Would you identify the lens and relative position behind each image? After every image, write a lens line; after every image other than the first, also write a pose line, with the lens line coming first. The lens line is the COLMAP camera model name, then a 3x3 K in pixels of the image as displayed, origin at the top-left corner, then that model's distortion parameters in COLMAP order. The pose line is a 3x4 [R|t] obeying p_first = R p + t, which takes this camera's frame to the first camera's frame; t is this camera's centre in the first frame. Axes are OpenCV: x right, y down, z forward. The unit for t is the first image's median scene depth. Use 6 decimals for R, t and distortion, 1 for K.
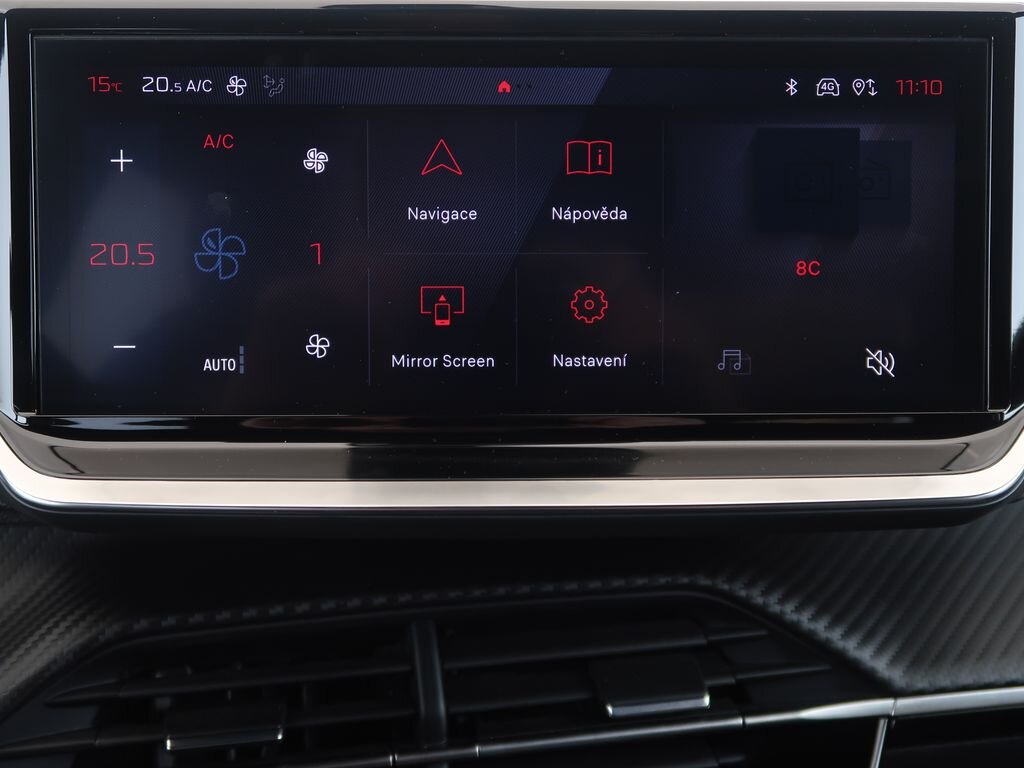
lens RADIAL K [[1348.2, 0, 509.7], [0, 1348.2, 385.5], [0, 0, 1]] dist [0.002708, 0.000000]
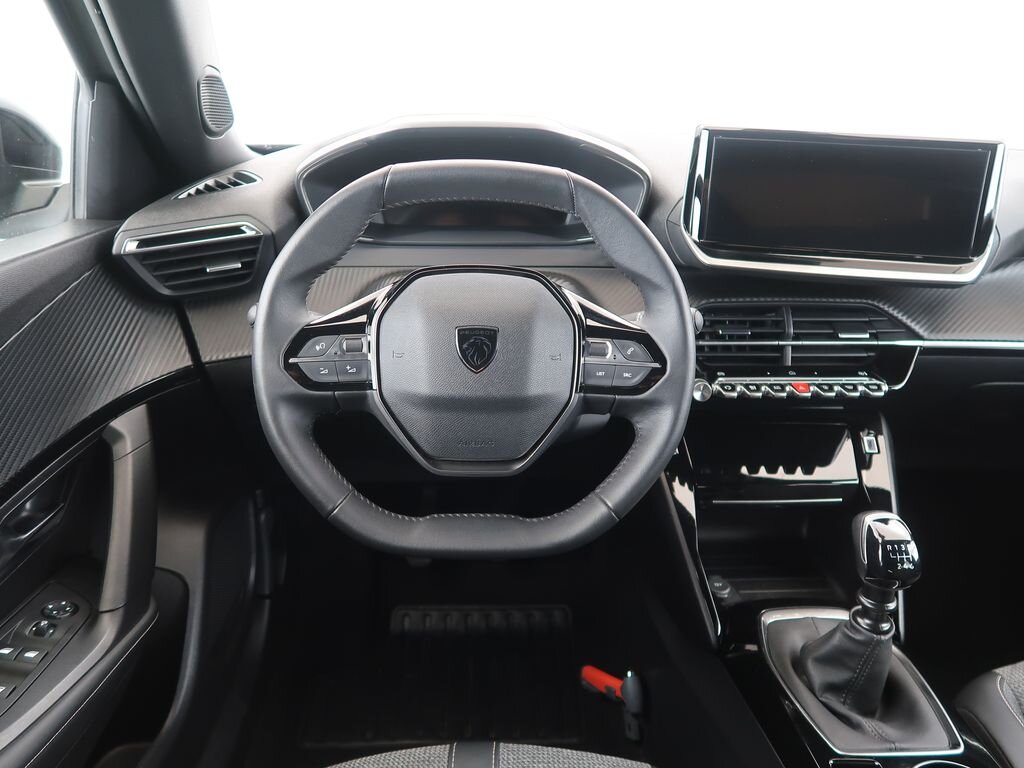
lens RADIAL K [[782.0, 0, 511.2], [0, 782.0, 378.9], [0, 0, 1]] dist [-0.014737, -0.011167]
pose [[0.985363, 0.090879, -0.144226, -0.467861], [-0.059107, 0.975701, 0.210984, -0.027145], [0.159896, -0.199371, 0.966791, -1.127533]]
